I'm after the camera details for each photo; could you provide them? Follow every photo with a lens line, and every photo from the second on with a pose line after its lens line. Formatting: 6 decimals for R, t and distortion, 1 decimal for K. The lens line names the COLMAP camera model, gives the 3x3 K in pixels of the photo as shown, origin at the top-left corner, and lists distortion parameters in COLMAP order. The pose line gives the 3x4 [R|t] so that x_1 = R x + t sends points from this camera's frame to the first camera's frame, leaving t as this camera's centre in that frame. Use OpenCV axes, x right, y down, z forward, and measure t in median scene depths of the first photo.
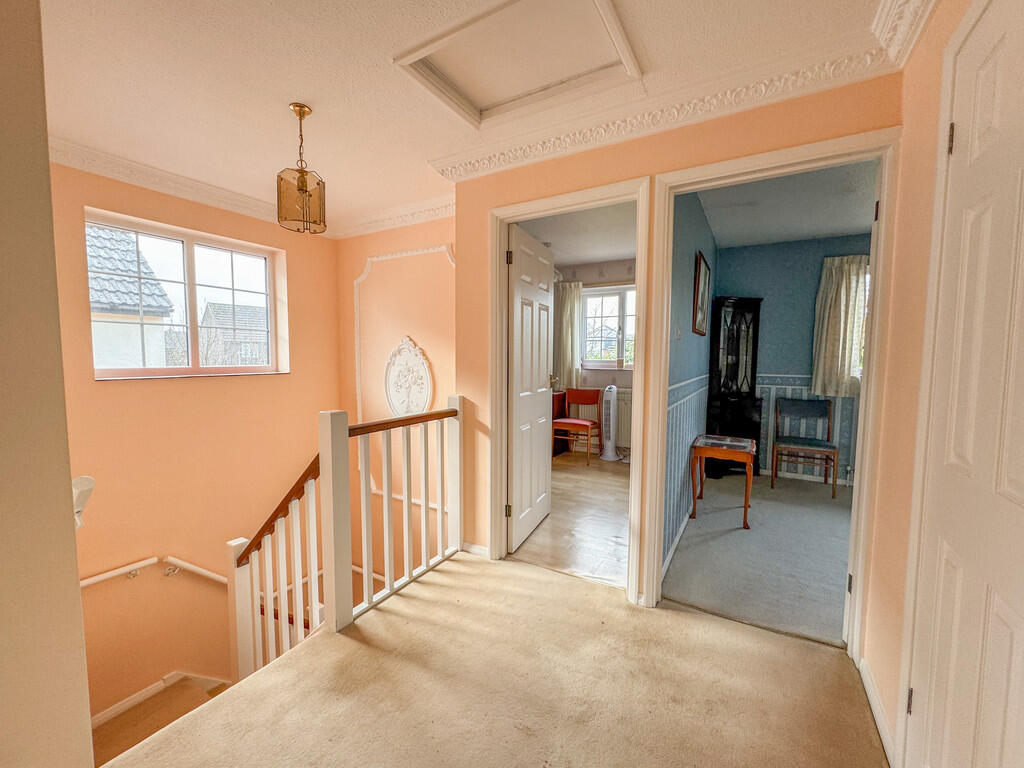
lens RADIAL K [[417.2, 0, 508.7], [0, 417.2, 386.8], [0, 0, 1]] dist [-0.000519, 0.000050]
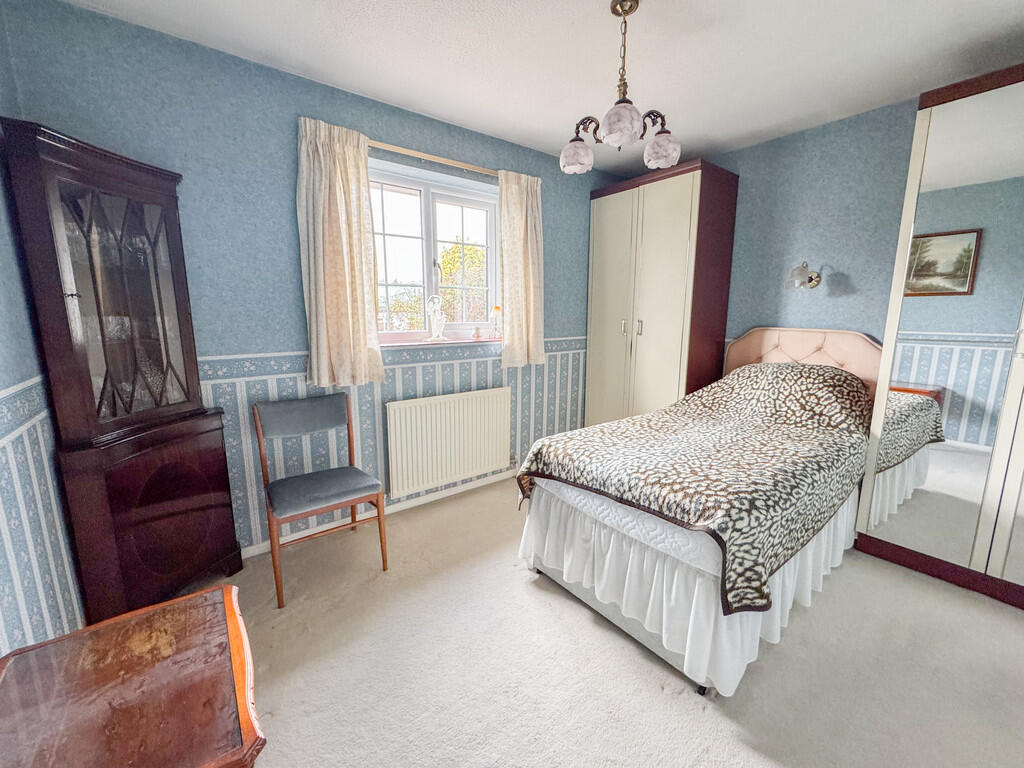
lens RADIAL K [[417.2, 0, 511.7], [0, 417.2, 386.6], [0, 0, 1]] dist [-0.000519, 0.000050]
pose [[0.376568, -0.163816, 0.911790, 0.273403], [0.068333, 0.986472, 0.149012, -0.036378], [-0.923865, 0.006192, 0.382668, 0.459183]]
